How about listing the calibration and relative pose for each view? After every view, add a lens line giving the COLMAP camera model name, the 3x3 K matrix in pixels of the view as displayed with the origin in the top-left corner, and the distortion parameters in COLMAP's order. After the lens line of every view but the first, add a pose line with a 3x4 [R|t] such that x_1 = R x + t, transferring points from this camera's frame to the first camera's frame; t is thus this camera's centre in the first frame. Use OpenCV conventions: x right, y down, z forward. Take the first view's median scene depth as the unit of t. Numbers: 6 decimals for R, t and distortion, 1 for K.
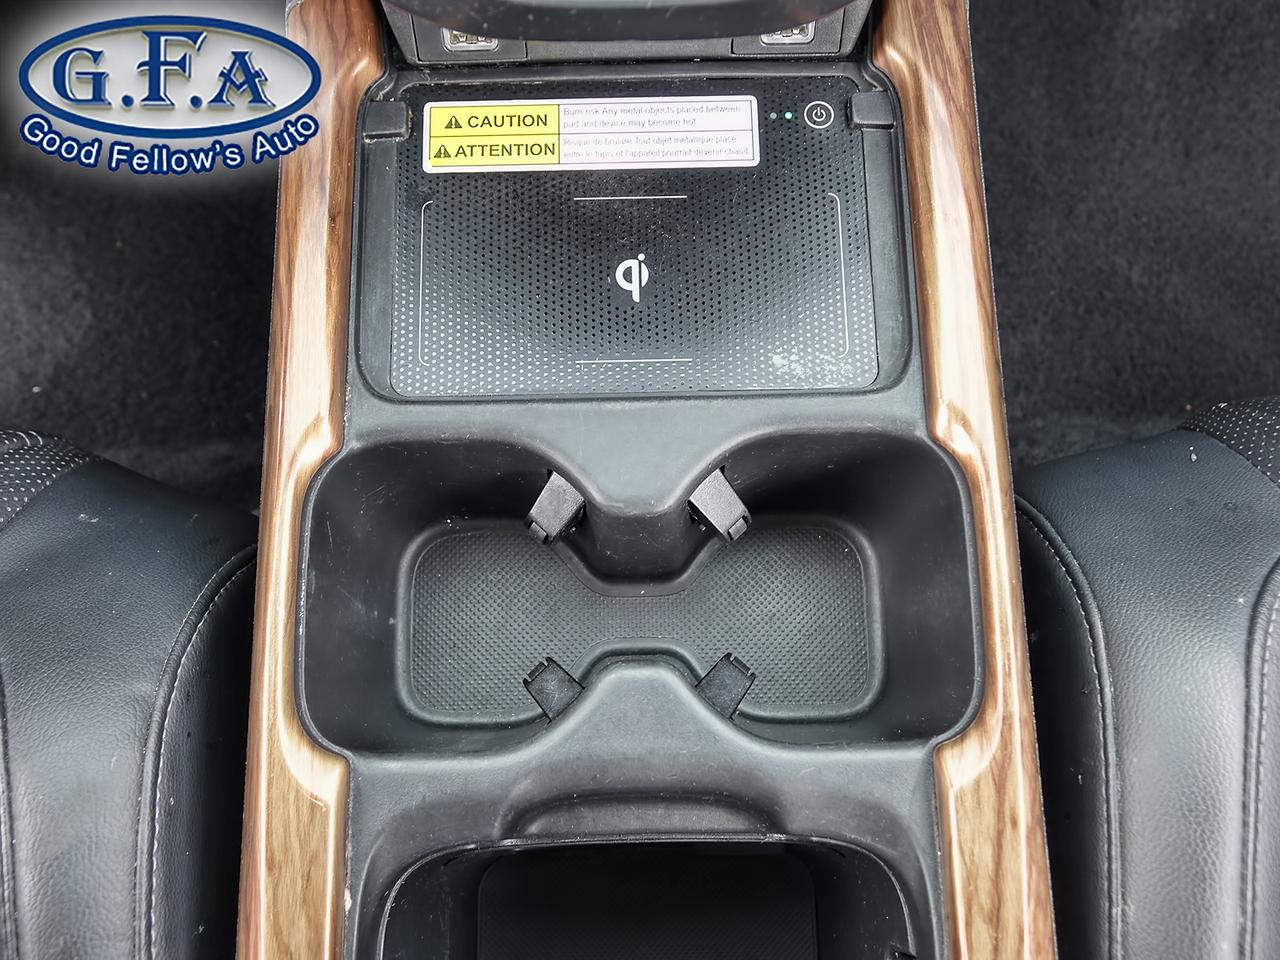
lens RADIAL K [[1127.0, 0, 632.1], [0, 1127.0, 480.9], [0, 0, 1]] dist [0.001760, -0.029098]
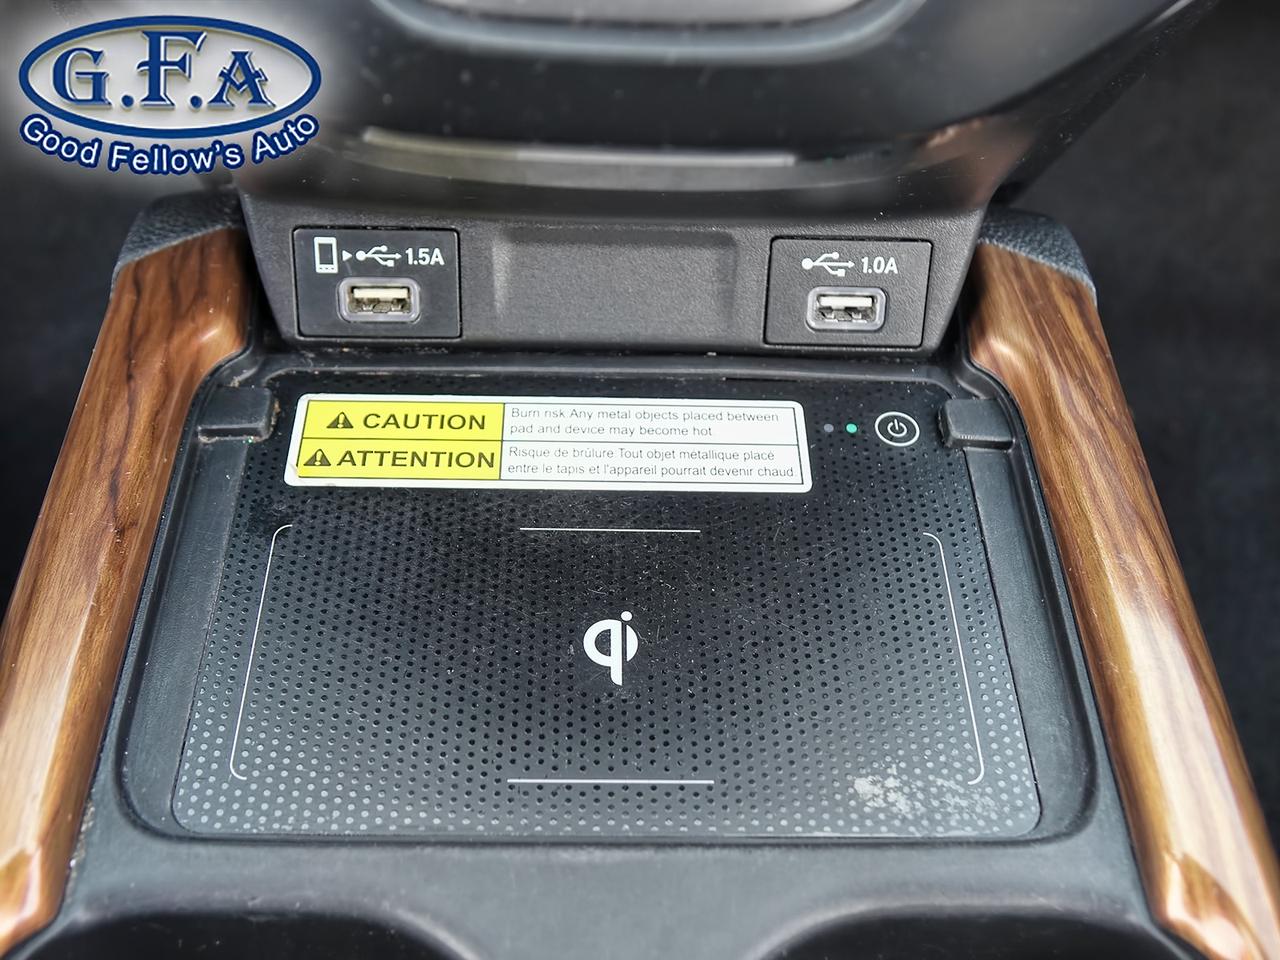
lens RADIAL K [[1317.6, 0, 630.1], [0, 1317.6, 484.4], [0, 0, 1]] dist [-0.039163, 0.000000]
pose [[0.998999, 0.033301, 0.029857, -0.013488], [-0.016679, 0.896790, -0.442143, 0.050694], [-0.041499, 0.441202, 0.896448, 0.341675]]
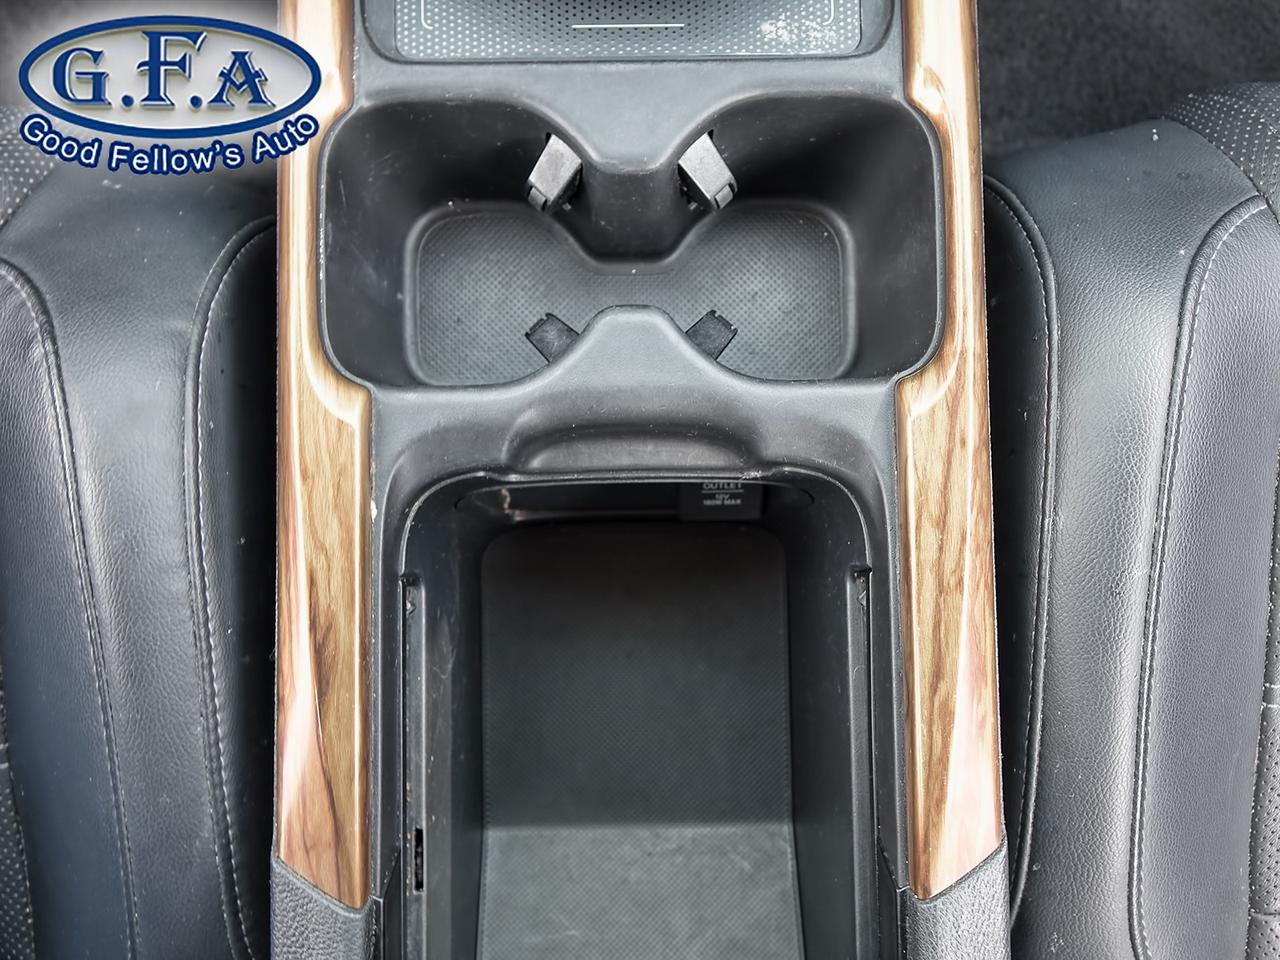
lens RADIAL K [[1127.0, 0, 632.0], [0, 1127.0, 472.8], [0, 0, 1]] dist [0.001760, -0.029098]
pose [[0.999906, 0.005077, 0.012725, -0.006106], [-0.007155, 0.985598, 0.168955, 0.124889], [-0.011684, -0.169030, 0.985542, -0.099668]]
